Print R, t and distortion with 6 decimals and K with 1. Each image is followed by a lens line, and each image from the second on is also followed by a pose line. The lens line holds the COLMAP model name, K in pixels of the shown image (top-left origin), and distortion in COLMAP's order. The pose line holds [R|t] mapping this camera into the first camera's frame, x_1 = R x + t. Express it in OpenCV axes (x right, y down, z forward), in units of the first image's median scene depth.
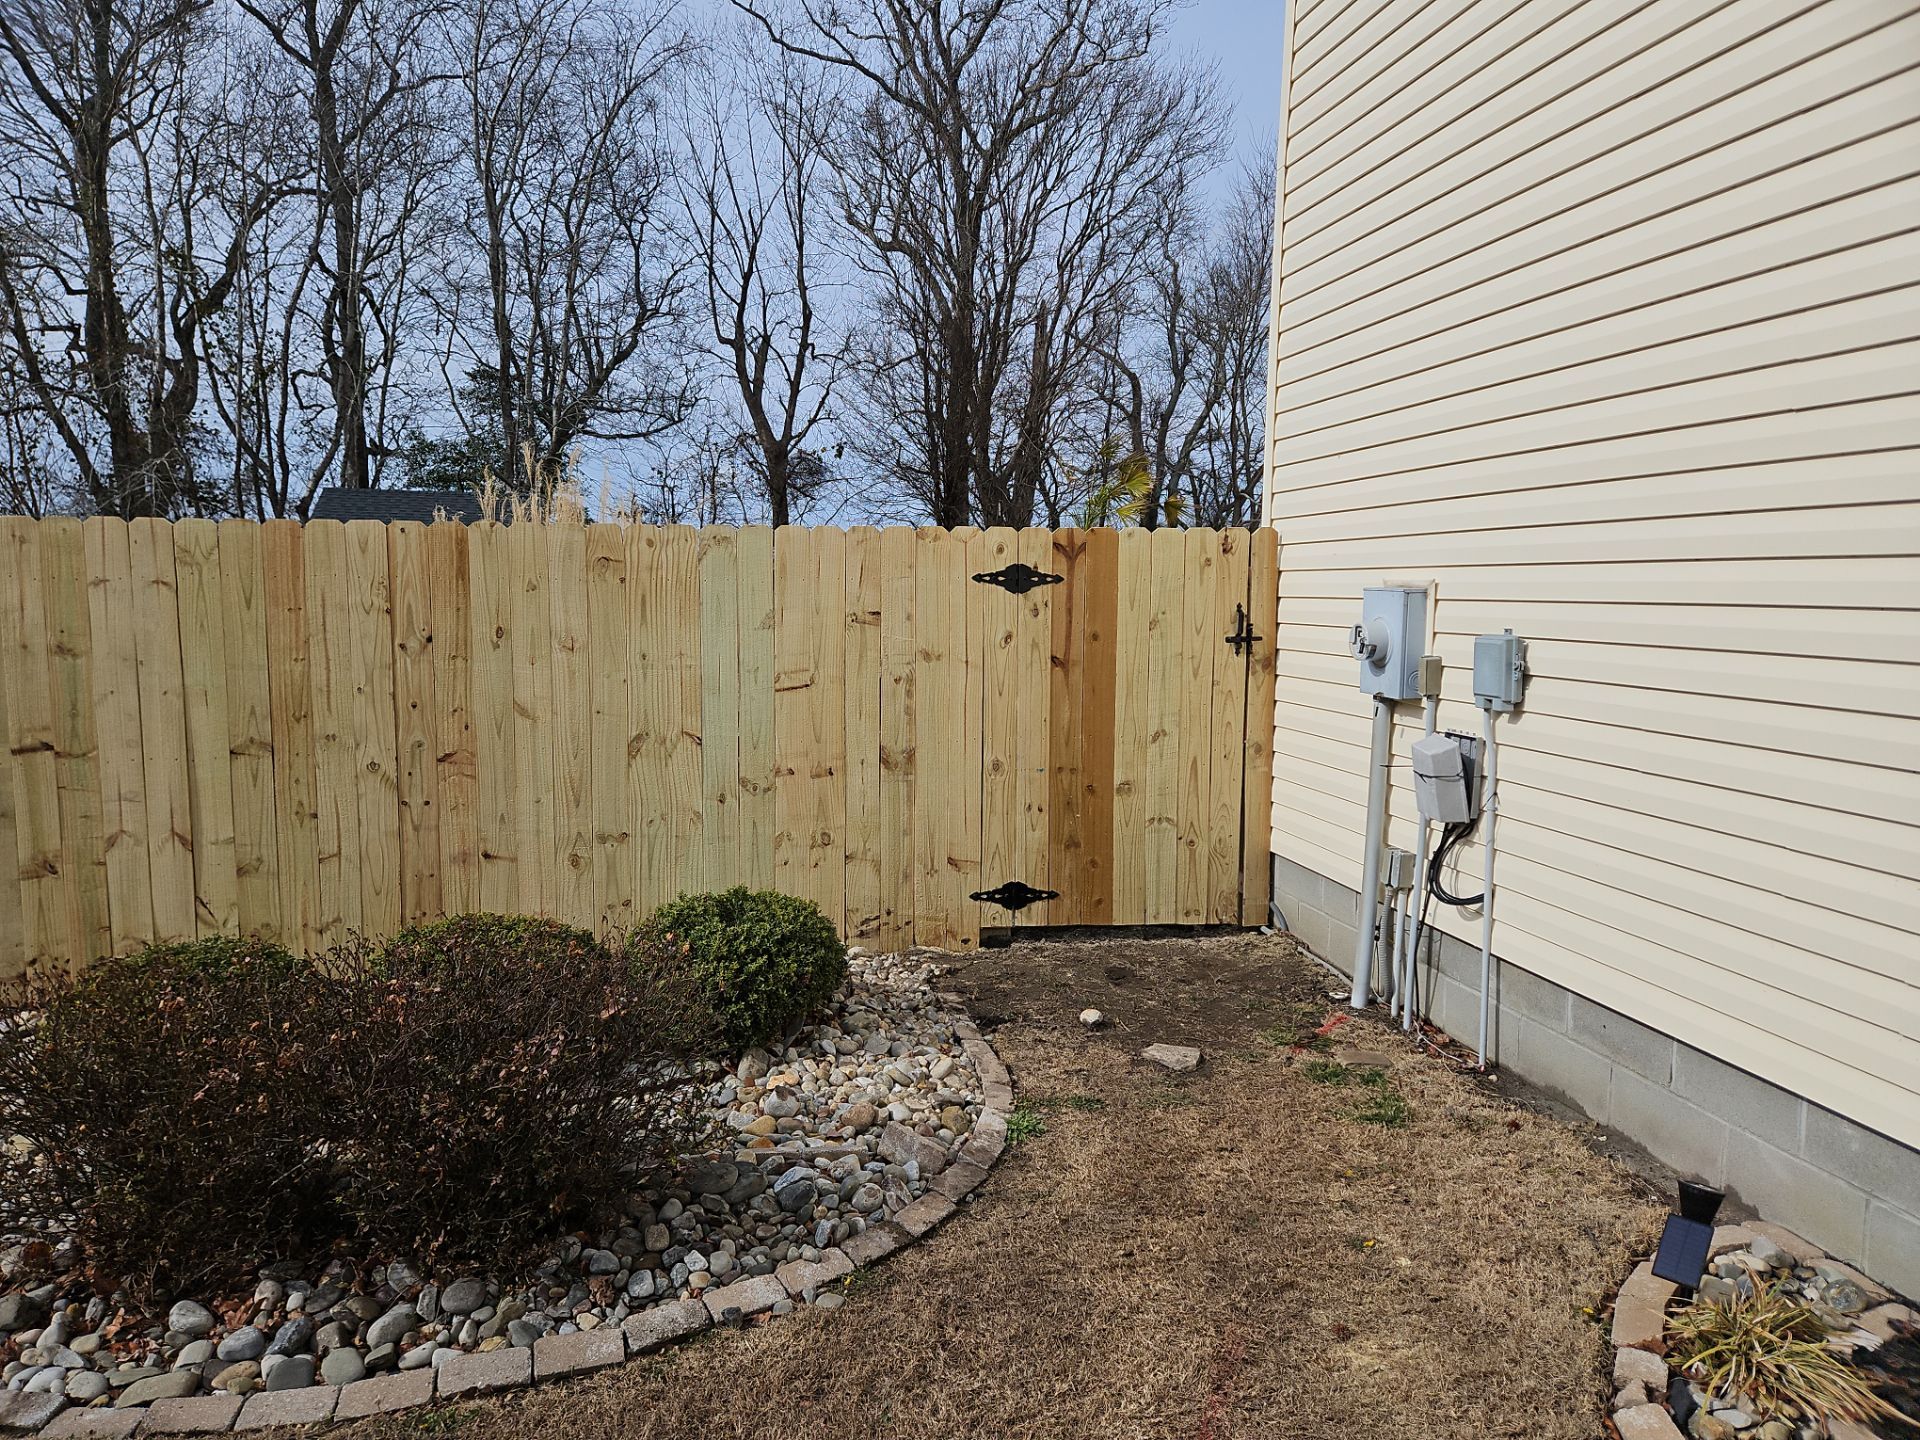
lens RADIAL K [[1274.9, 0, 924.1], [0, 1274.9, 724.5], [0, 0, 1]] dist [0.089606, -0.075310]
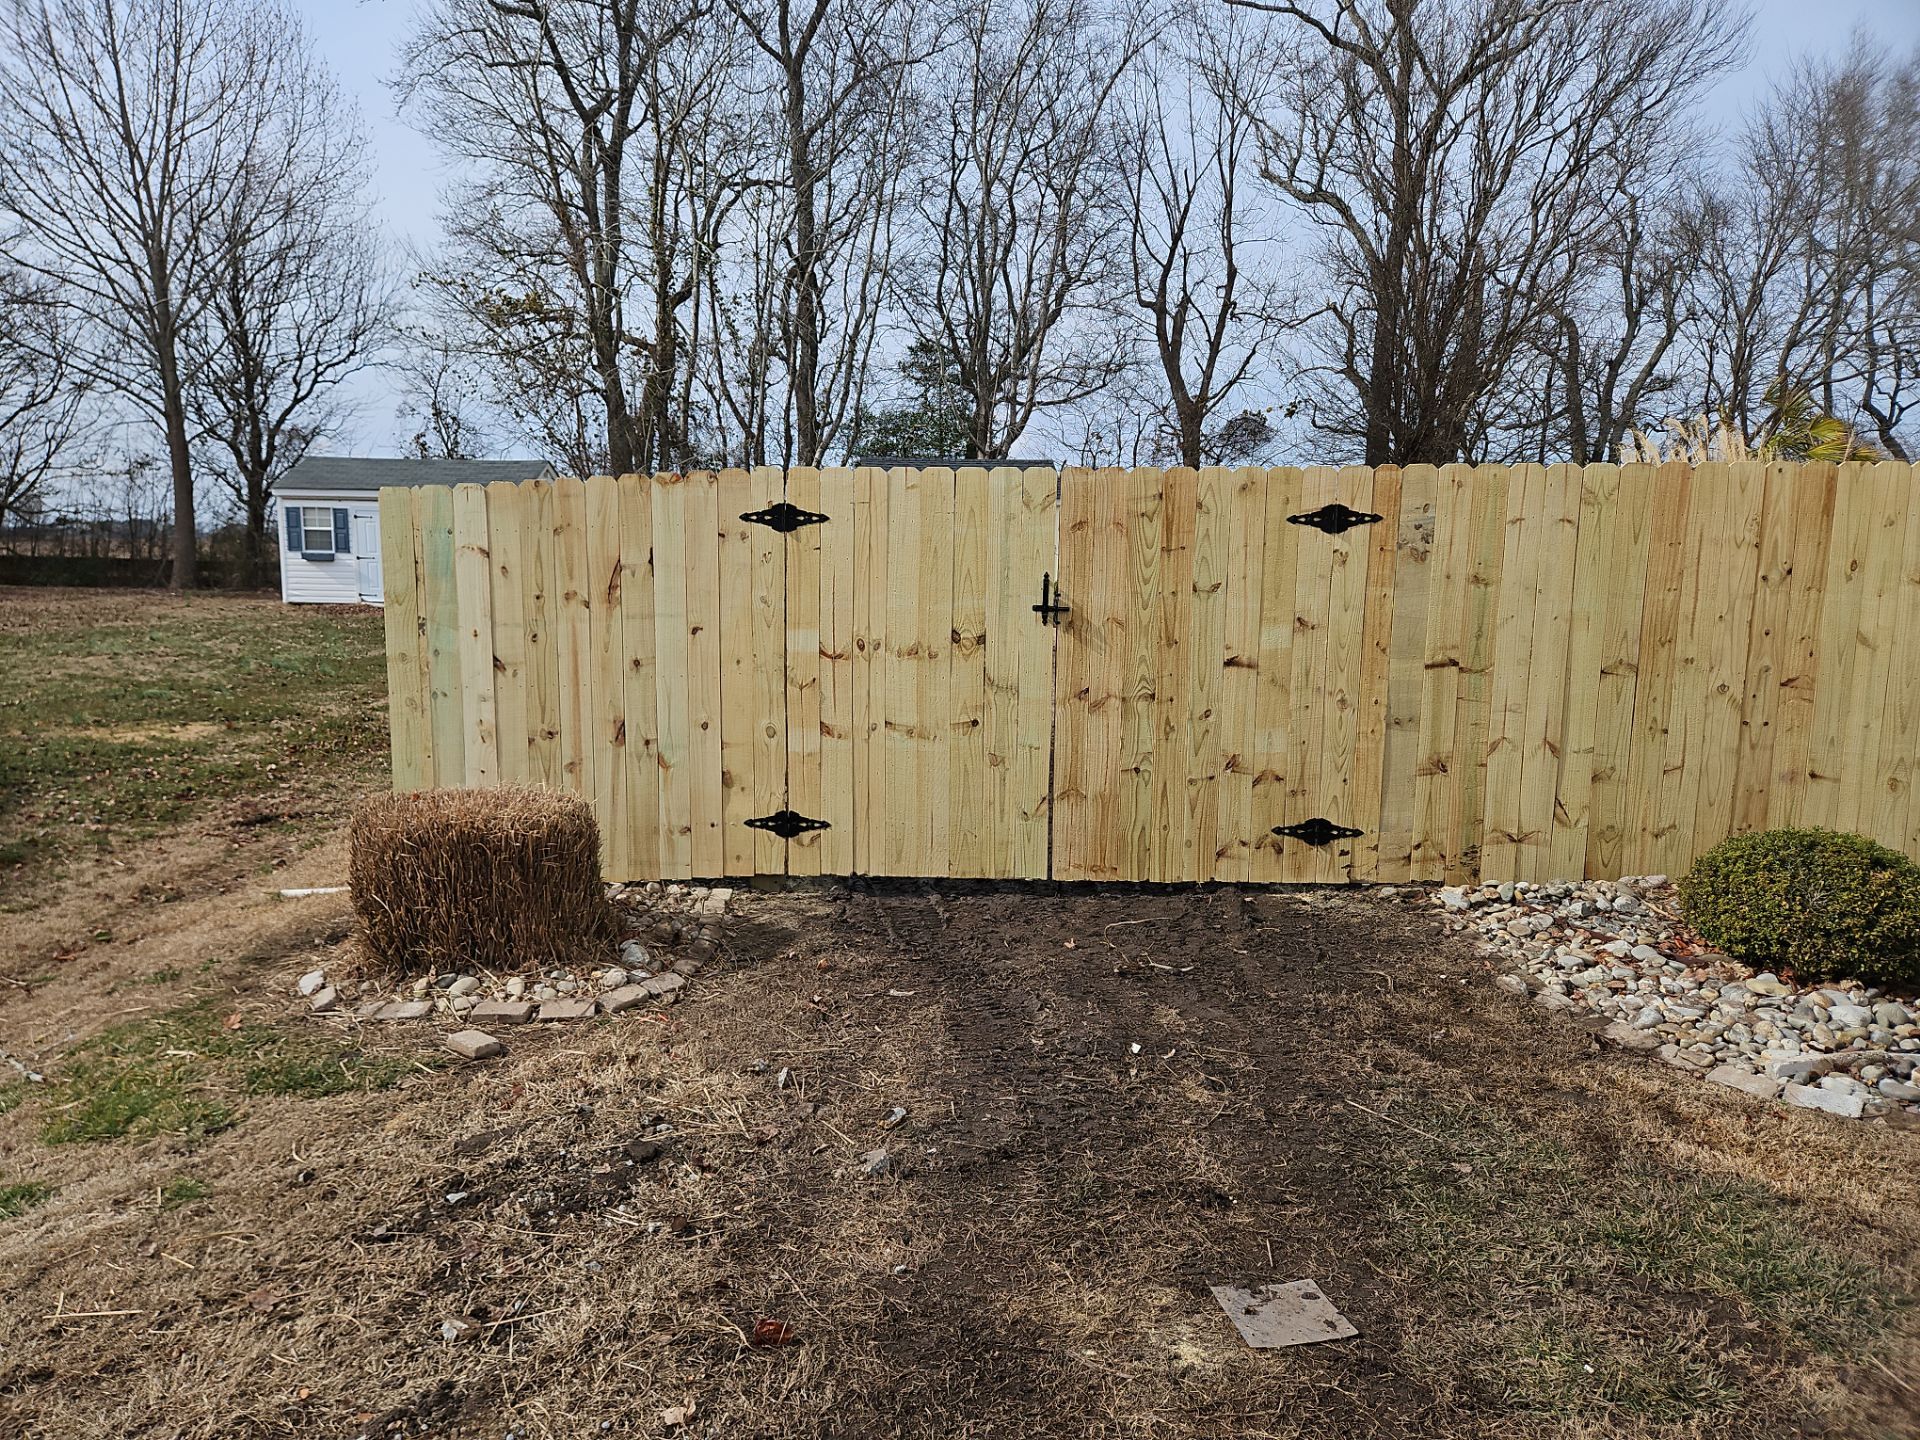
lens RADIAL K [[1274.9, 0, 924.1], [0, 1274.9, 724.5], [0, 0, 1]] dist [0.089606, -0.075310]
pose [[0.976316, 0.032568, -0.213885, -0.825524], [-0.027216, 0.999240, 0.027923, 0.049171], [0.214632, -0.021440, 0.976460, -0.216855]]
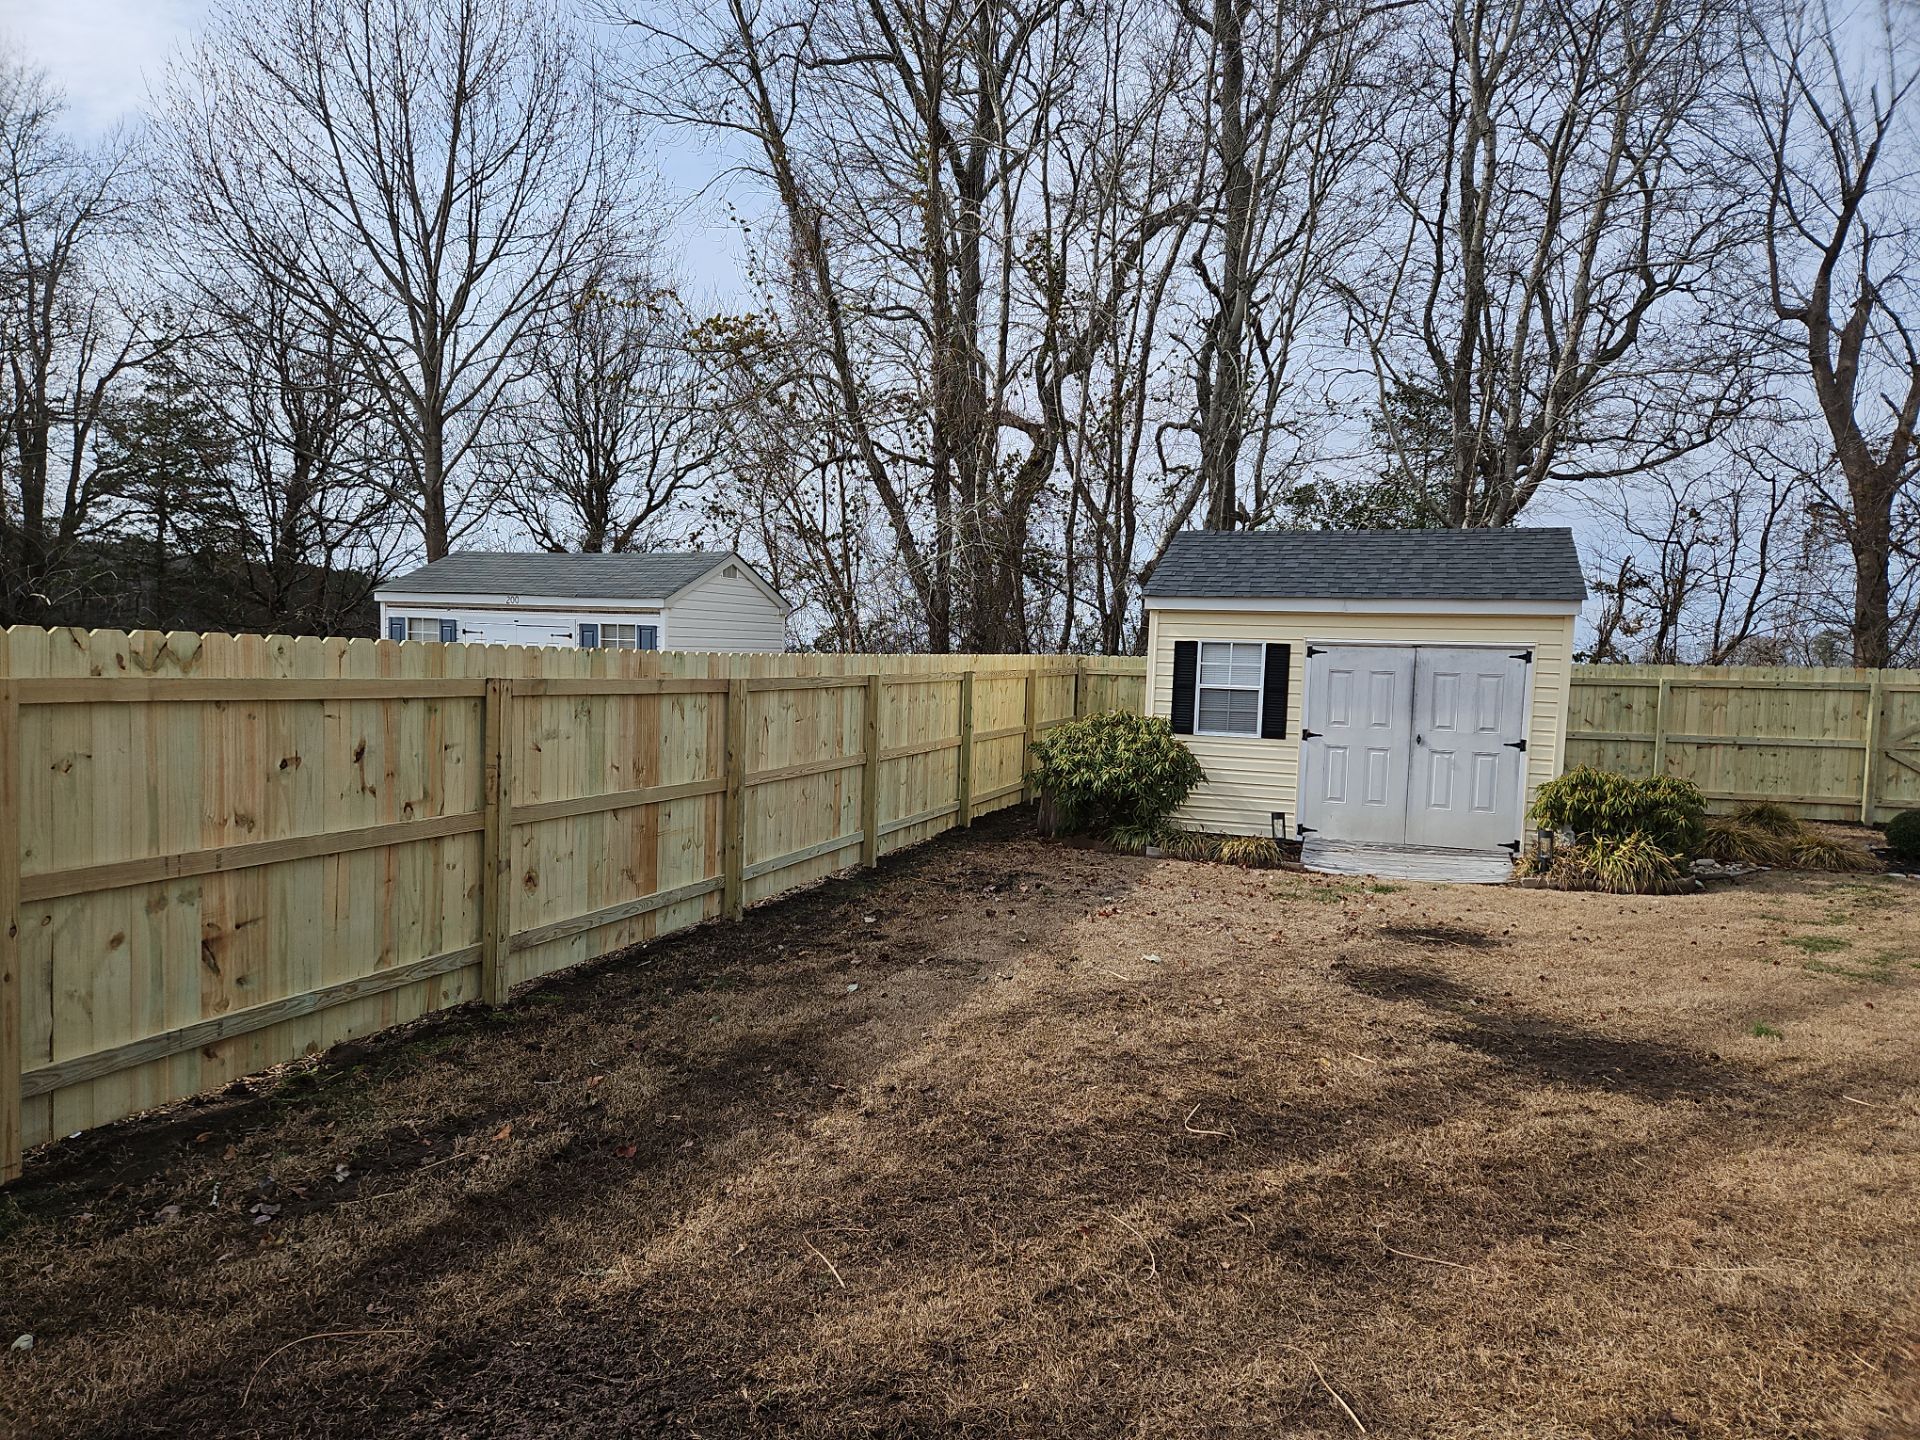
lens RADIAL K [[1274.9, 0, 924.1], [0, 1274.9, 724.5], [0, 0, 1]] dist [0.089606, -0.075310]
pose [[0.811007, 0.049425, -0.582944, -0.972879], [-0.092075, 0.994790, -0.043754, -0.268596], [0.577745, 0.089159, 0.811333, 2.145313]]
